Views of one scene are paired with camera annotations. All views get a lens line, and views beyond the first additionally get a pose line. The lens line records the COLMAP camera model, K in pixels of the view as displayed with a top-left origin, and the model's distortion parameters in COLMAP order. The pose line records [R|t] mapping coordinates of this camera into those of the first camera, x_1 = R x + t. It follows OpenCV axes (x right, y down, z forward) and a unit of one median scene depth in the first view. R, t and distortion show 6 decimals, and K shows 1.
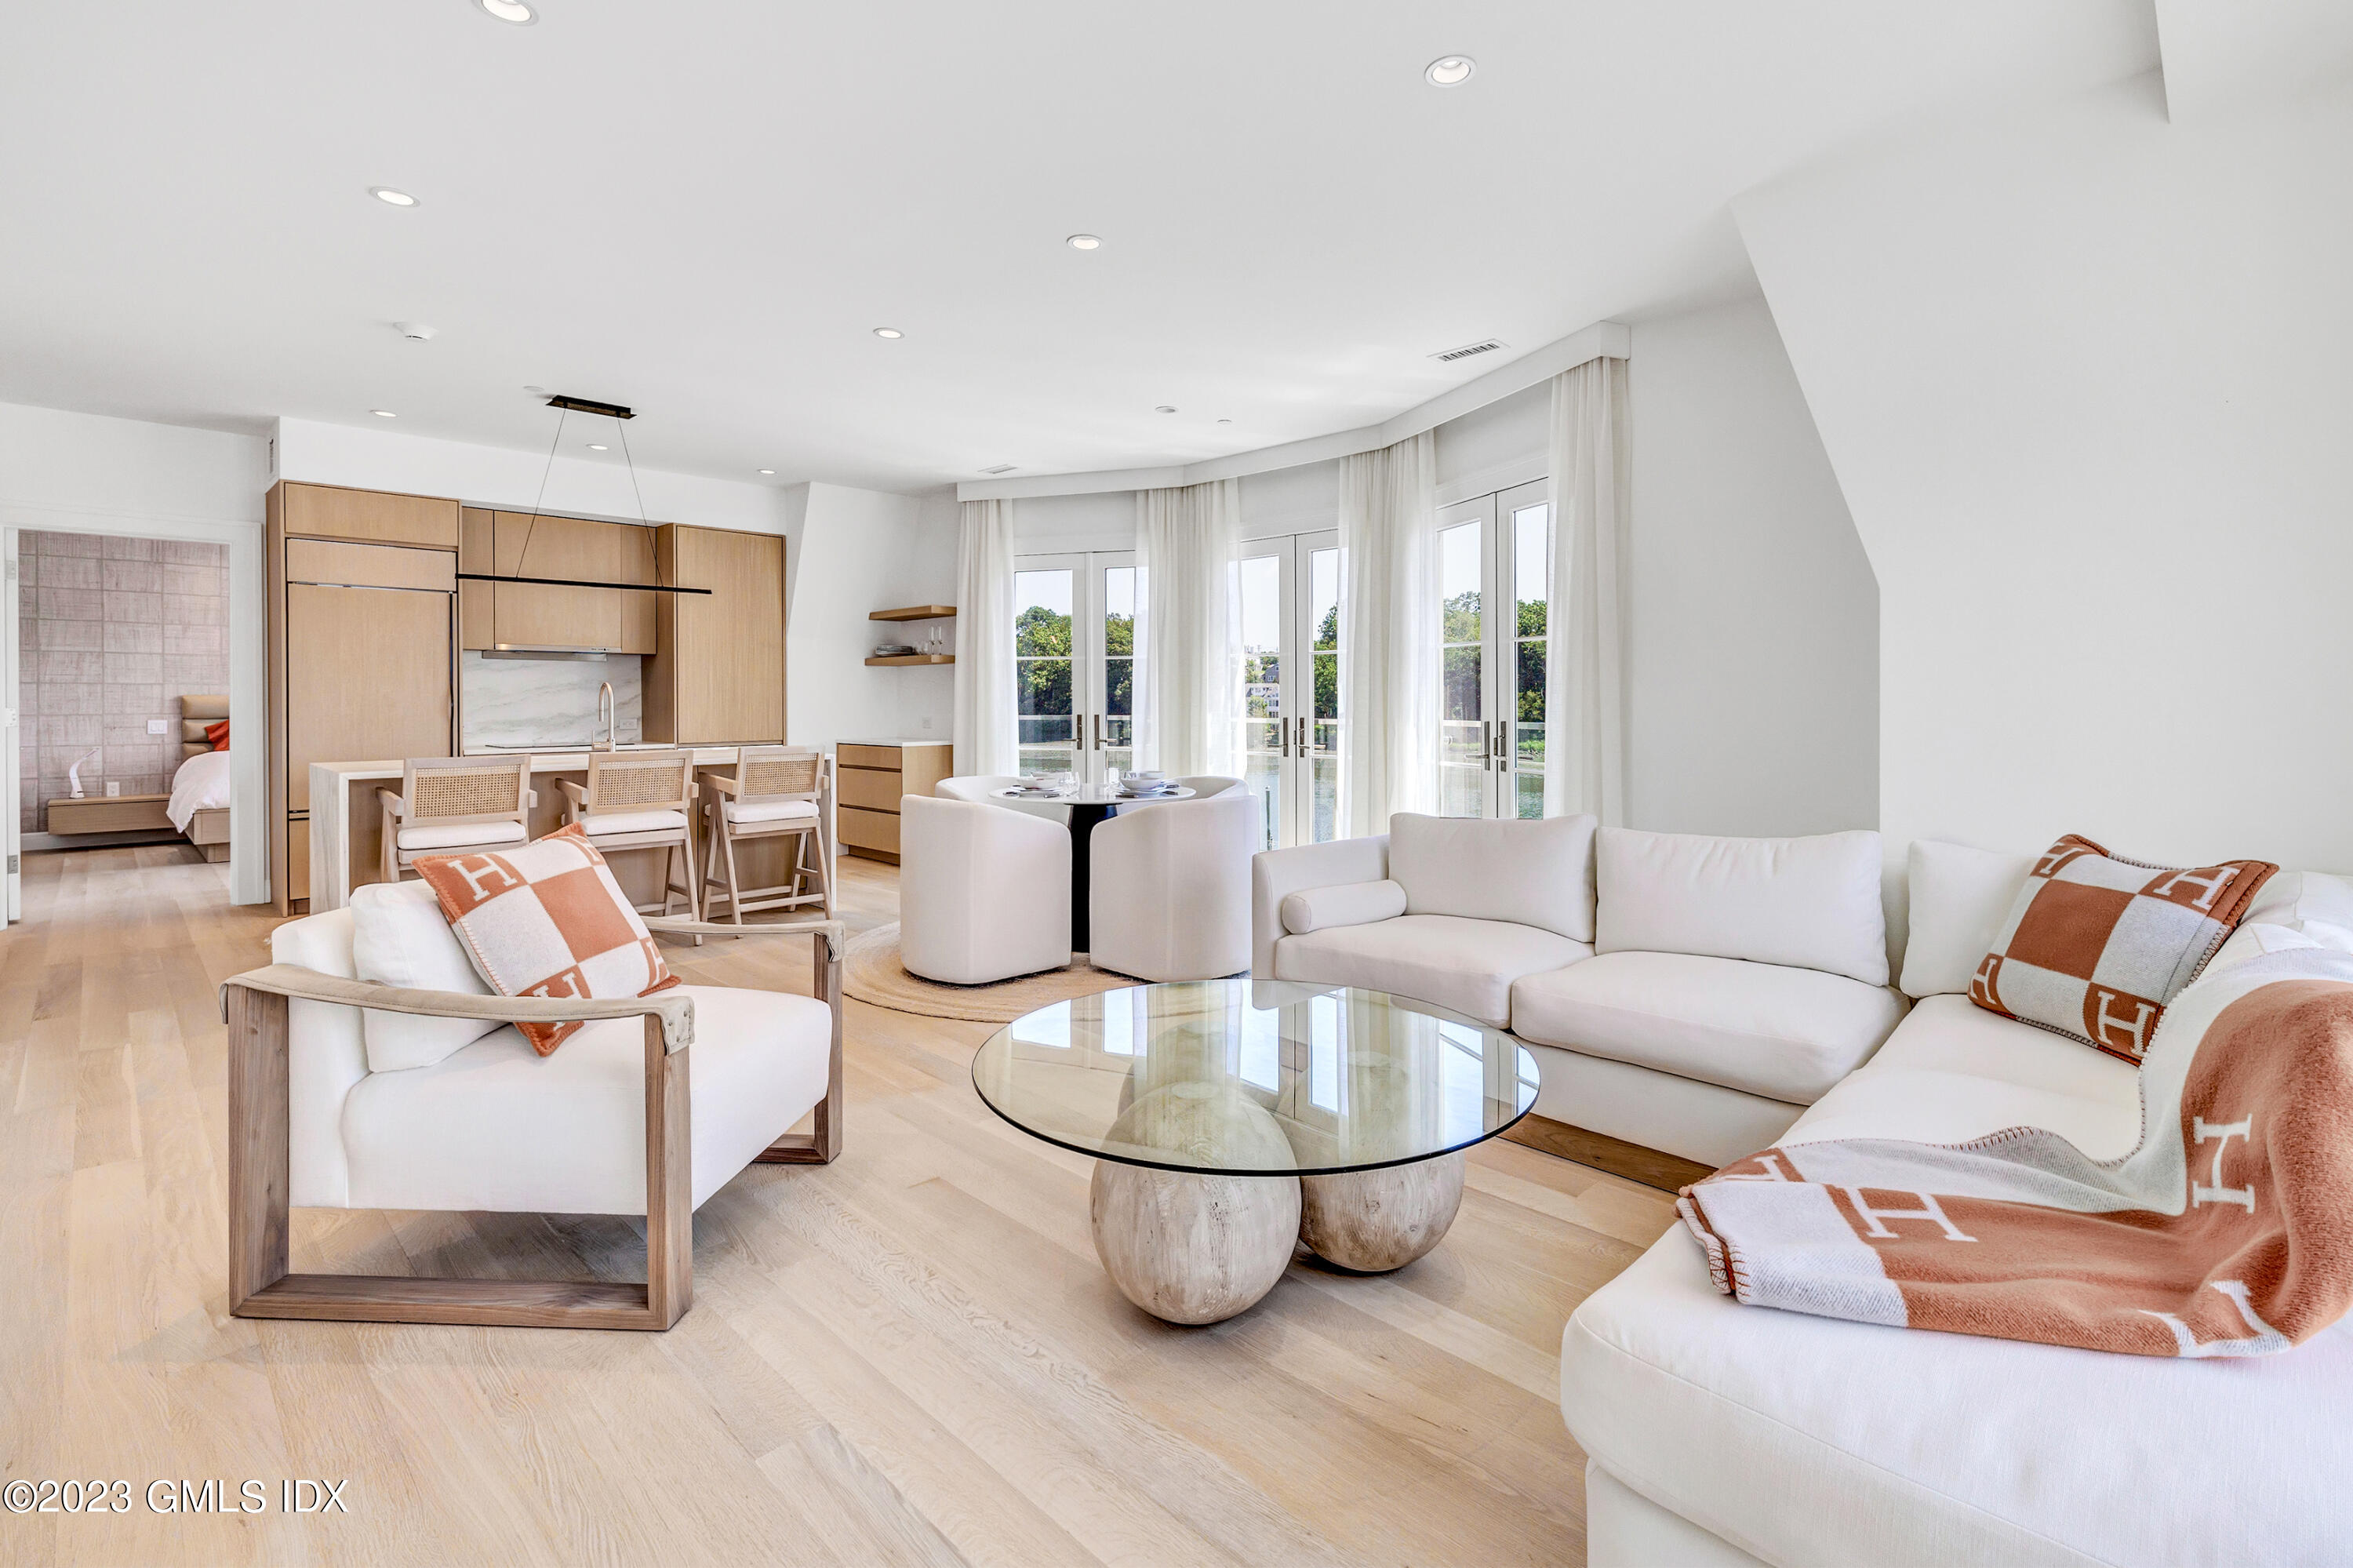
lens RADIAL K [[996.6, 0, 1177.6], [0, 996.6, 685.8], [0, 0, 1]] dist [0.007719, 0.000072]
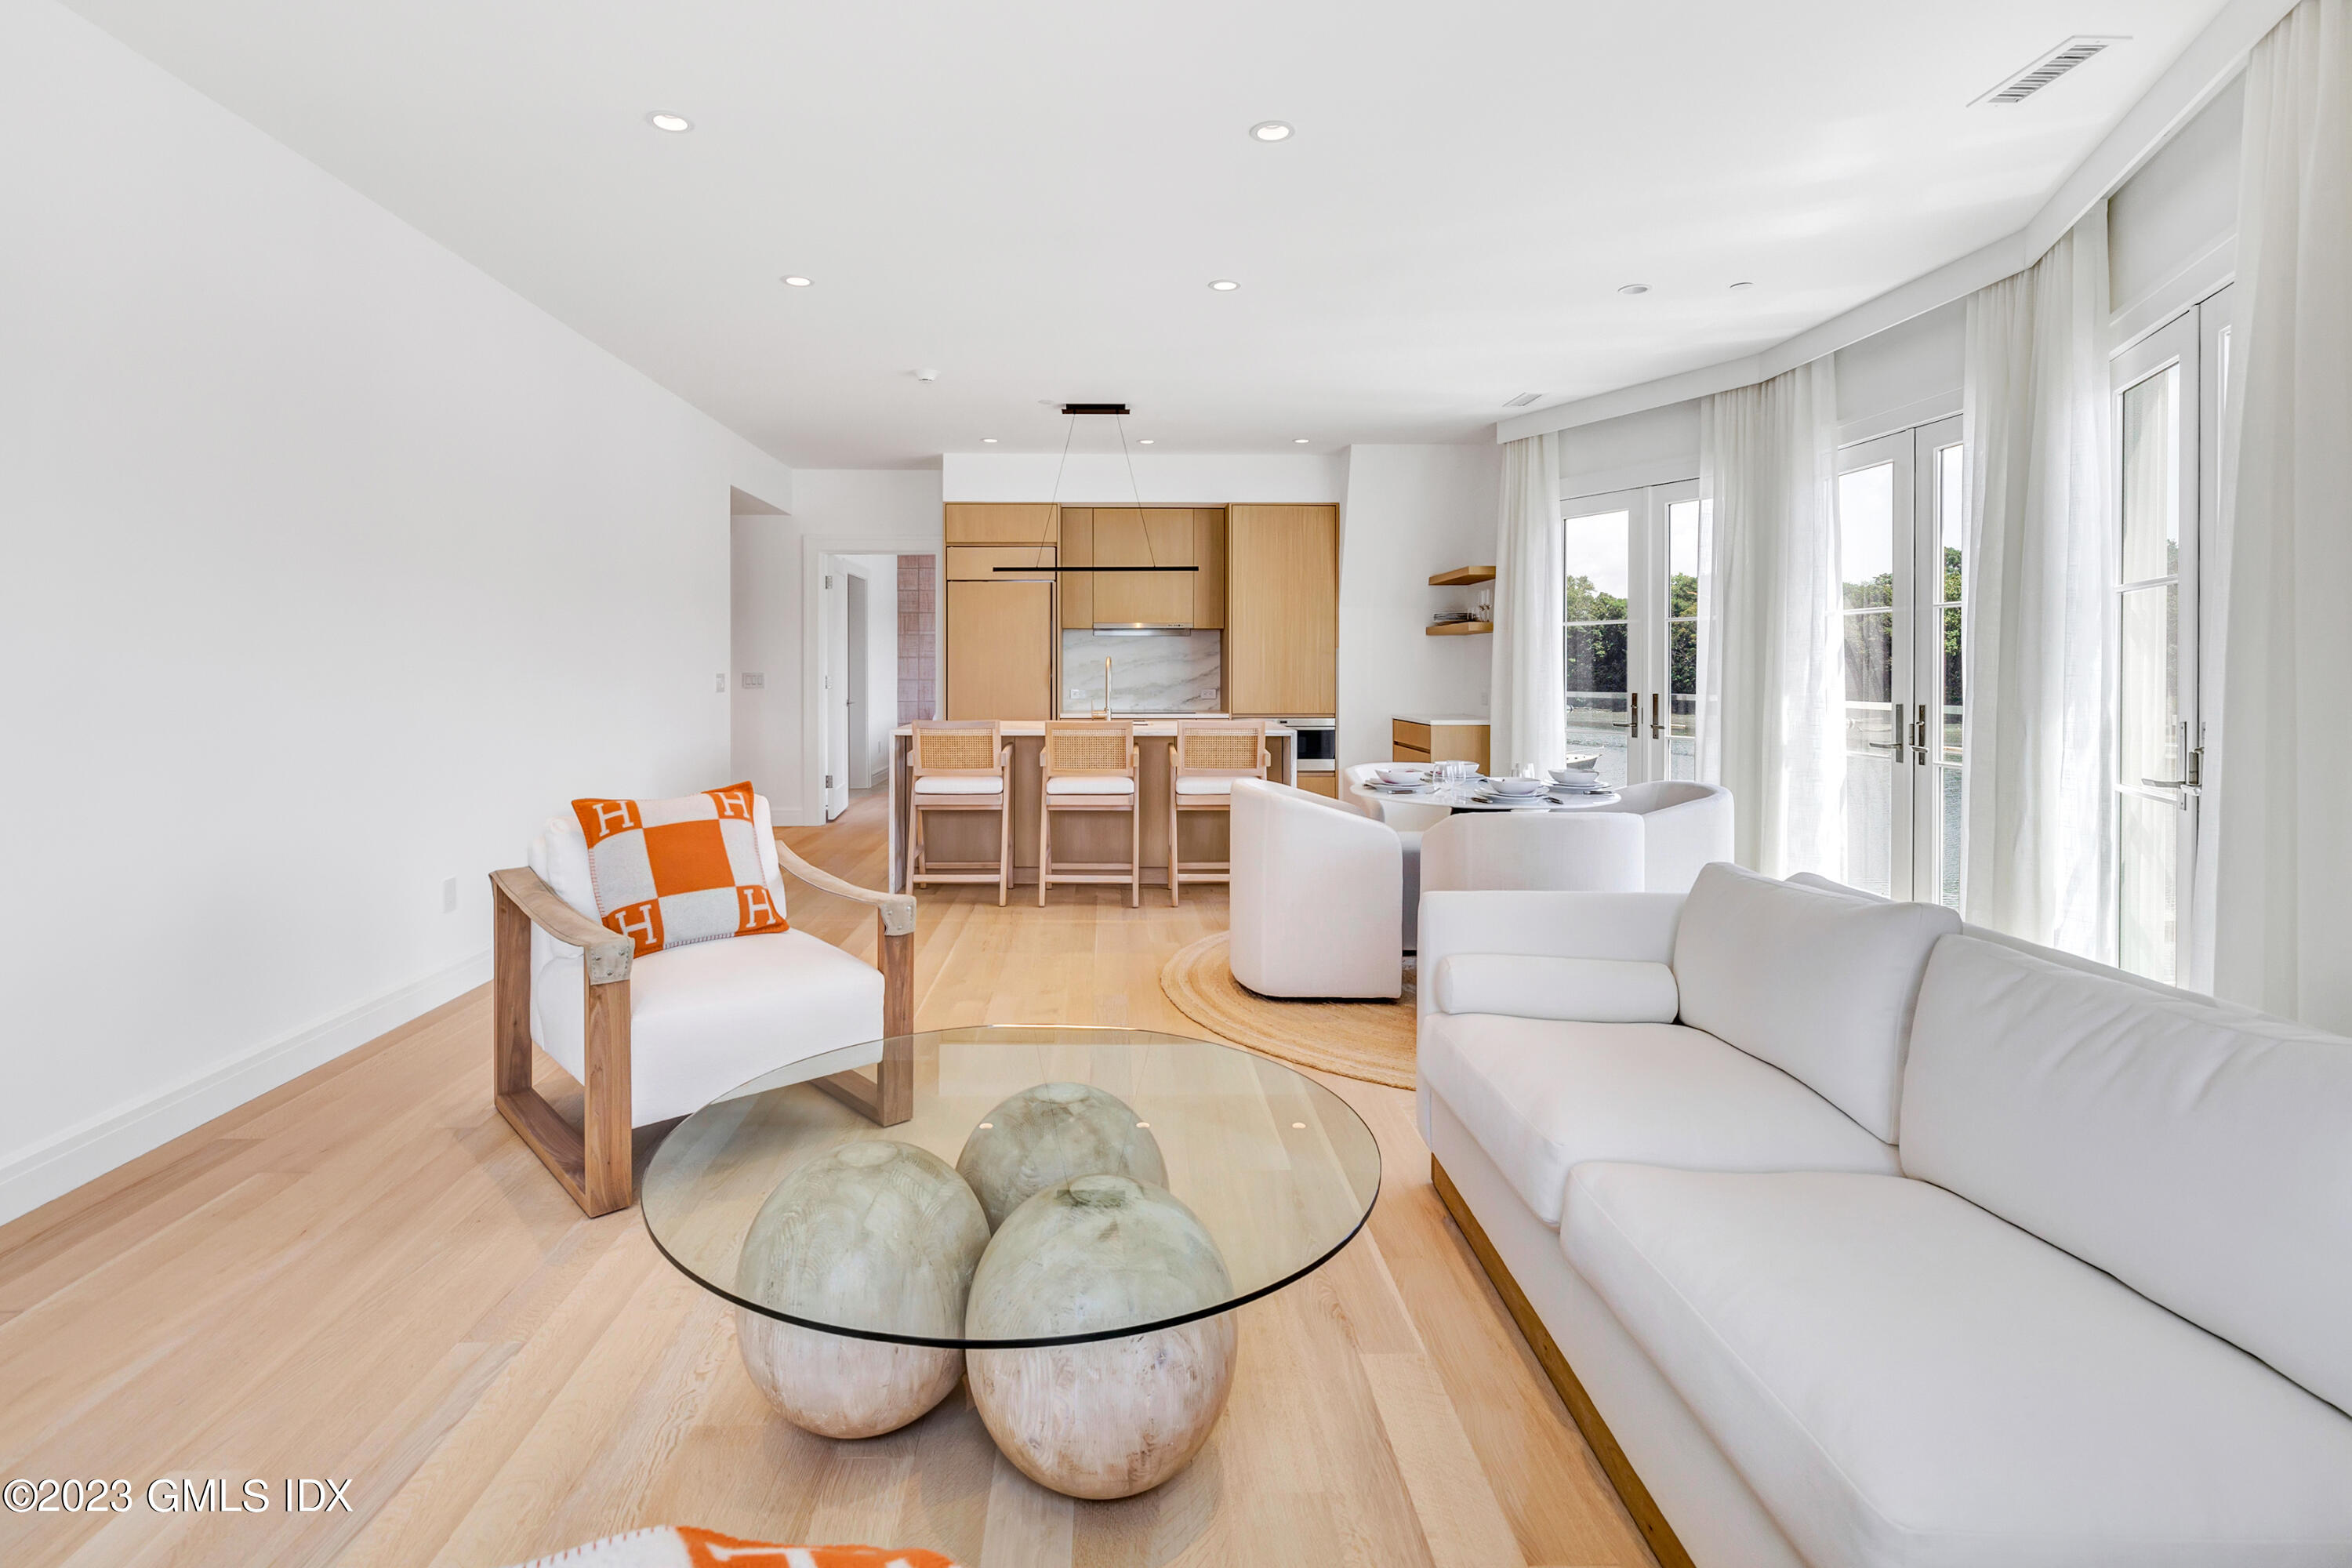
lens RADIAL K [[1074.0, 0, 1181.8], [0, 1074.0, 663.3], [0, 0, 1]] dist [0.002756, 0.000236]
pose [[0.743912, -0.000262, -0.668277, 0.224399], [0.006369, 0.999957, 0.006697, -0.003094], [0.668247, -0.009238, 0.743882, 0.139758]]
